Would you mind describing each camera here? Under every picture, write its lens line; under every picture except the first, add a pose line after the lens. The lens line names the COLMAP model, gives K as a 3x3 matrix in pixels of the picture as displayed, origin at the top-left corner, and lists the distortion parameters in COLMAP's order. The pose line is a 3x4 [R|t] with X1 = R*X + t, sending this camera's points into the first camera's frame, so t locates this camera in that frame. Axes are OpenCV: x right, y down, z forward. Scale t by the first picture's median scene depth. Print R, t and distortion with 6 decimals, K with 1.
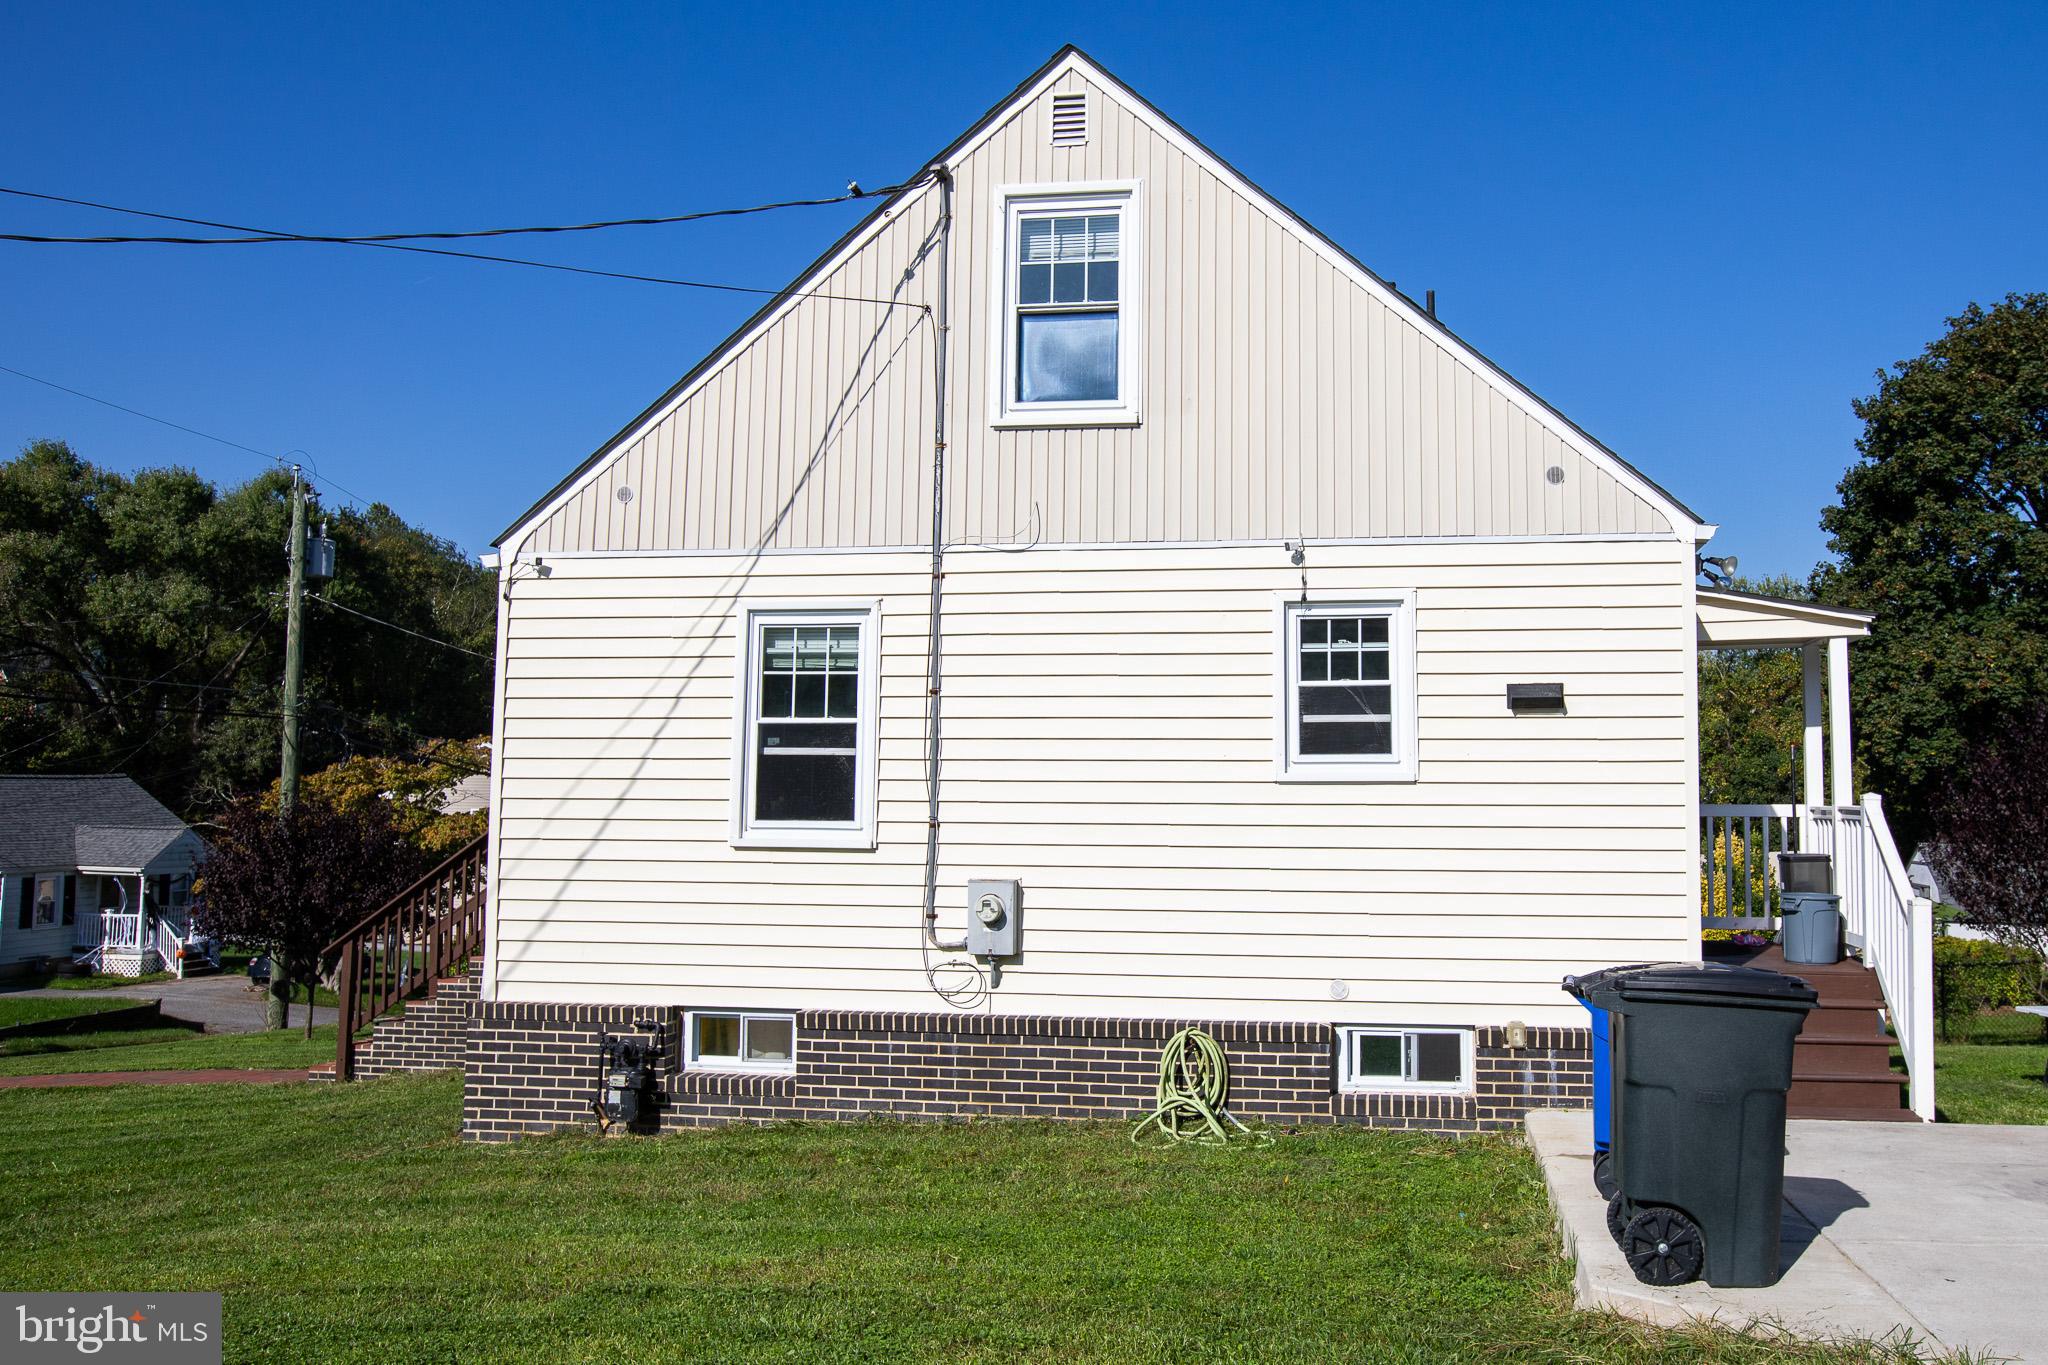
lens RADIAL K [[1654.6, 0, 1155.3], [0, 1654.6, 663.2], [0, 0, 1]] dist [-0.058682, 0.034617]
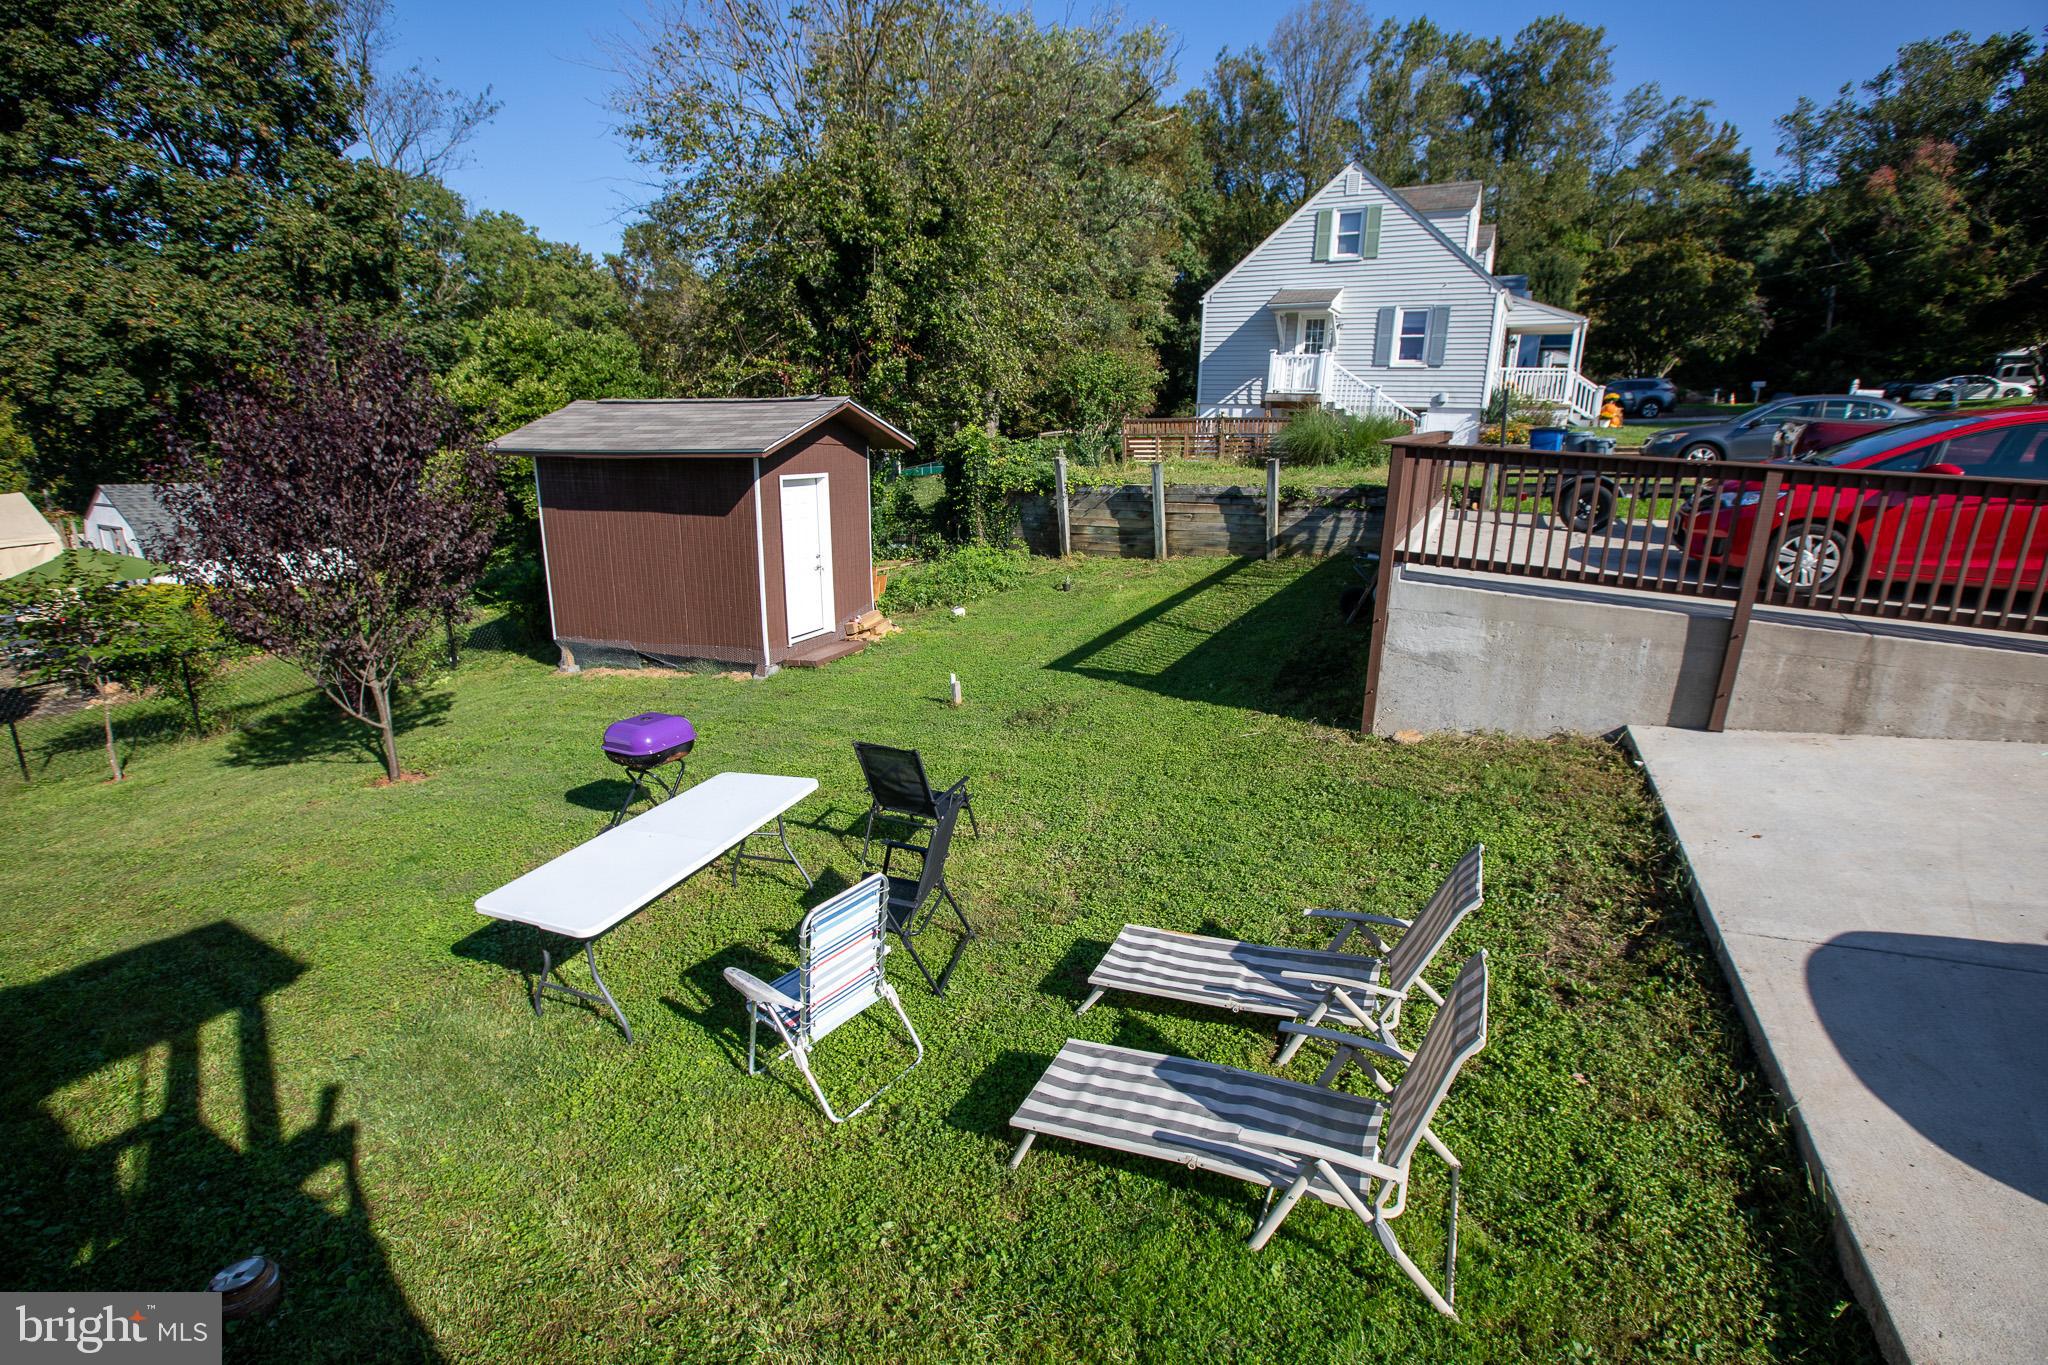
lens RADIAL K [[894.6, 0, 1012.7], [0, 894.6, 685.9], [0, 0, 1]] dist [-0.018297, 0.000824]
pose [[0.330170, -0.253784, 0.909165, 0.458308], [-0.091422, 0.950053, 0.298398, 0.053106], [-0.939484, -0.181640, 0.290477, 1.031934]]
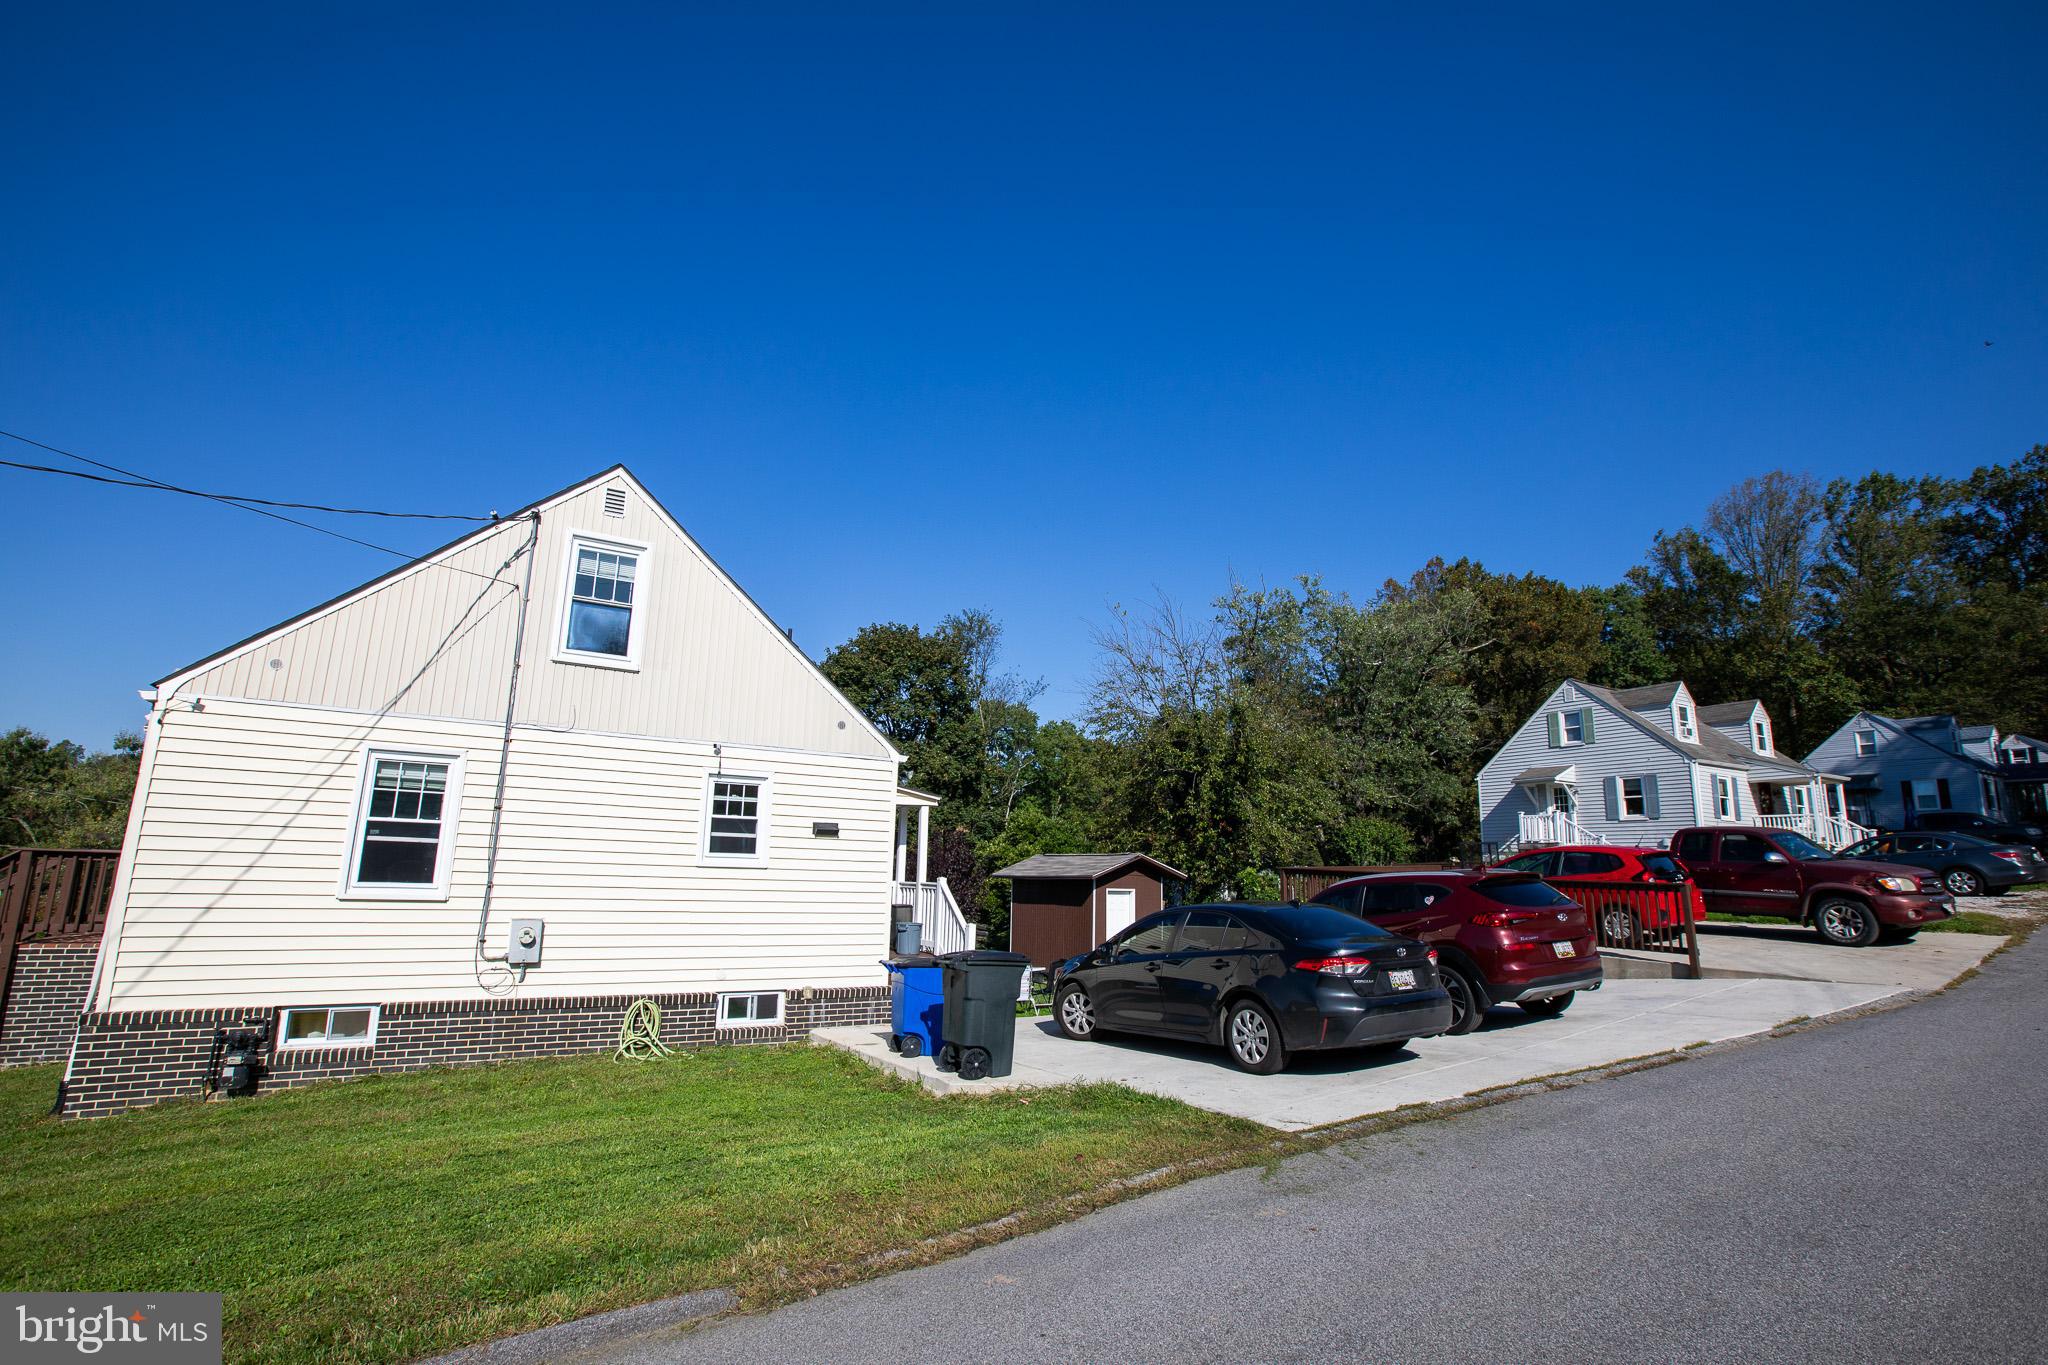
lens RADIAL K [[973.4, 0, 1017.9], [0, 973.4, 688.4], [0, 0, 1]] dist [-0.031934, 0.007563]
pose [[0.774092, 0.132885, 0.618970, -0.348838], [-0.069705, 0.989668, -0.125295, -0.017548], [-0.629225, 0.053845, 0.775356, -0.122815]]
